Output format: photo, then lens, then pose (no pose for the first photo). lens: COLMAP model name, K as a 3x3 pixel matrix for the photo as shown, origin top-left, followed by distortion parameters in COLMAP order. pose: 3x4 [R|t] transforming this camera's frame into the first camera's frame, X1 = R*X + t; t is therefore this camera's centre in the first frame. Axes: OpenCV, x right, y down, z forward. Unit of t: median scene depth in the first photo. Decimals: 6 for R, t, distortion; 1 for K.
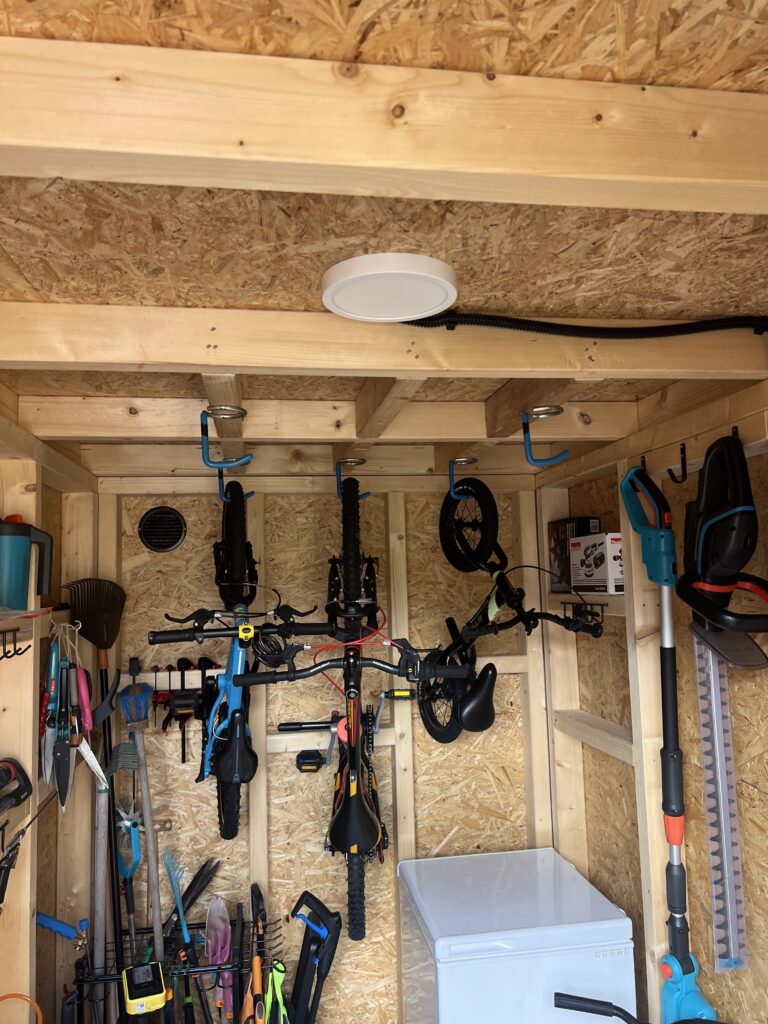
lens RADIAL K [[773.3, 0, 384.0], [0, 773.3, 512.0], [0, 0, 1]] dist [0.041887, -0.048039]
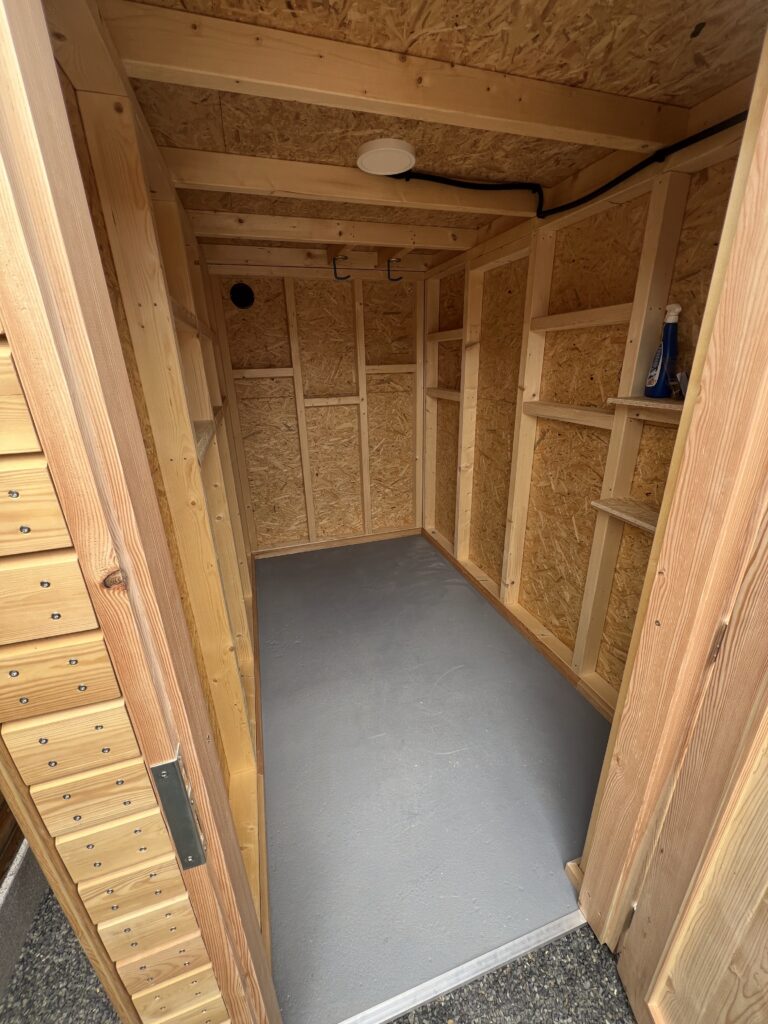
lens RADIAL K [[409.7, 0, 386.6], [0, 409.7, 514.9], [0, 0, 1]] dist [-0.001811, -0.000077]
pose [[0.987806, -0.050795, 0.147170, -0.232486], [-0.018935, 0.899067, 0.437401, 0.139296], [-0.154533, -0.434854, 0.887142, -0.554064]]
